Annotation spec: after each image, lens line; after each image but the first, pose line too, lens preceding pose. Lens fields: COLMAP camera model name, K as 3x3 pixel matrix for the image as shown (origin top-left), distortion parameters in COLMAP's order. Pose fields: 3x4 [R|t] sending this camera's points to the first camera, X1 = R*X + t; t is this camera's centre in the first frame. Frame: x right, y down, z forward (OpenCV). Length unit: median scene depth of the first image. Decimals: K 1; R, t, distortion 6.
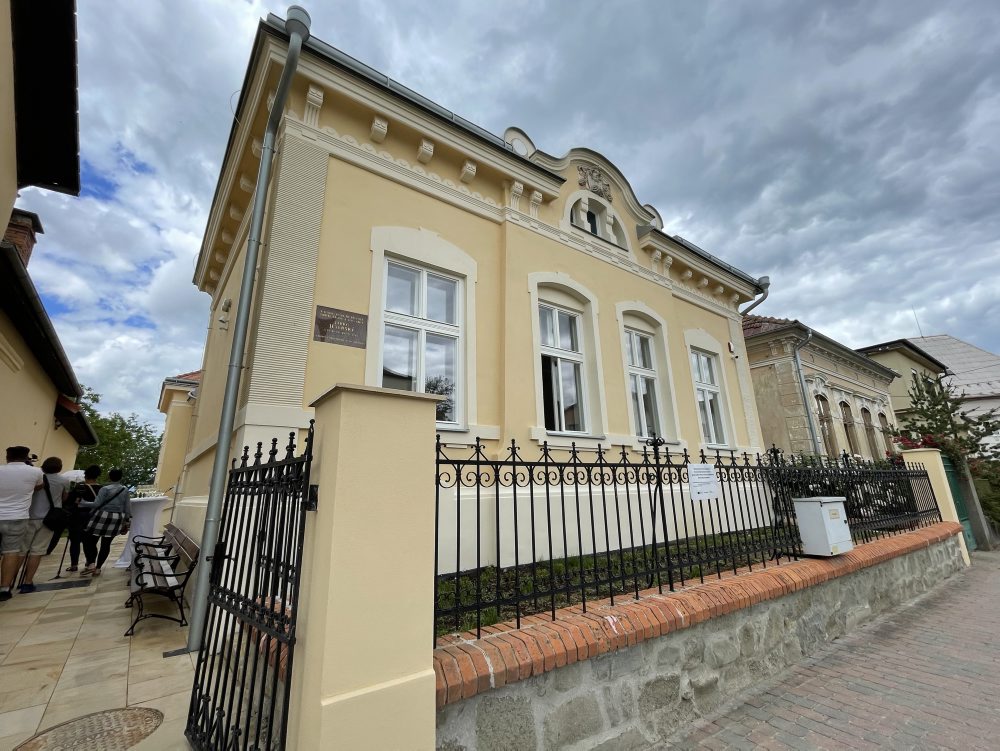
lens RADIAL K [[424.6, 0, 500.0], [0, 424.6, 375.5], [0, 0, 1]] dist [0.003318, -0.000124]
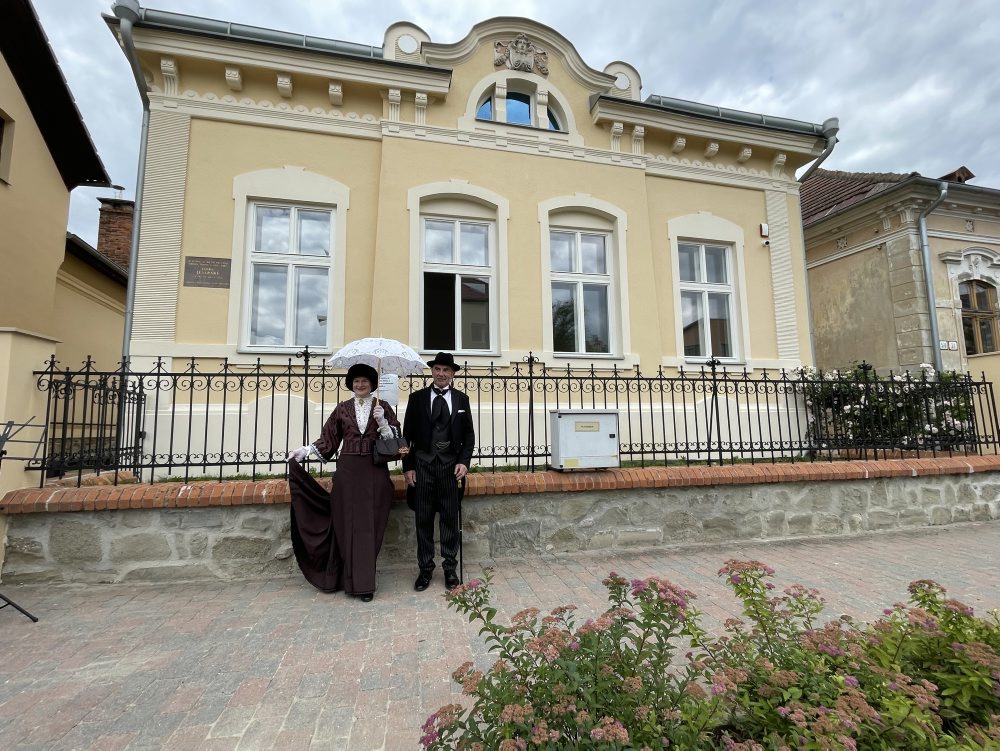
lens RADIAL K [[472.5, 0, 500.0], [0, 472.5, 375.5], [0, 0, 1]] dist [-0.001067, 0.000548]
pose [[0.927253, -0.030159, -0.373220, 0.533490], [0.089303, 0.985800, 0.142212, 0.034196], [0.363631, -0.165196, 0.916779, 0.022185]]
